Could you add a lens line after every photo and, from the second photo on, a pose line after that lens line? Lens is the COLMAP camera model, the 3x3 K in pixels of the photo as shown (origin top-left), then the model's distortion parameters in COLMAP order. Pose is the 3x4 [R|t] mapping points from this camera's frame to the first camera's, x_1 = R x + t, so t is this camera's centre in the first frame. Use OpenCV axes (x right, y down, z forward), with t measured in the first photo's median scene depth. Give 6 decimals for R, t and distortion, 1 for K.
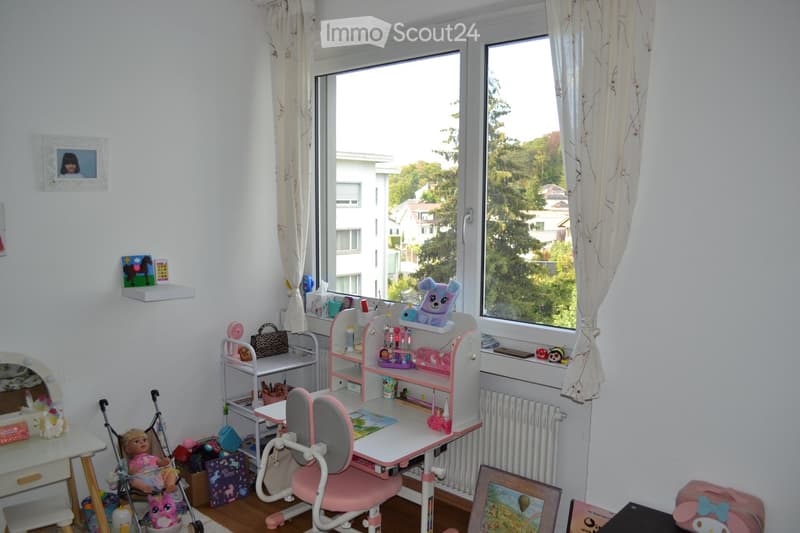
lens RADIAL K [[657.7, 0, 400.0], [0, 657.7, 266.5], [0, 0, 1]] dist [0.007337, -0.002753]
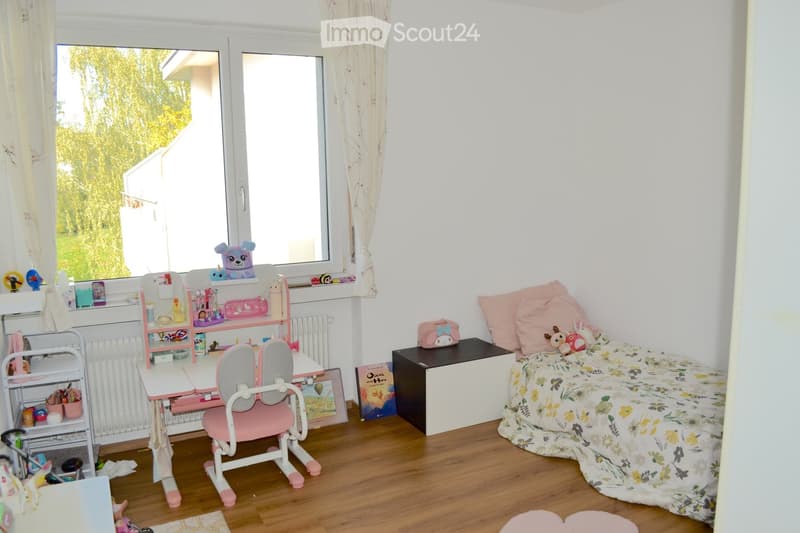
lens RADIAL K [[657.7, 0, 400.0], [0, 657.7, 266.5], [0, 0, 1]] dist [0.007337, -0.002753]
pose [[0.361618, -0.161133, 0.918297, -0.932936], [0.115262, 0.985122, 0.127470, -0.051018], [-0.925174, 0.059749, 0.374810, 0.285833]]
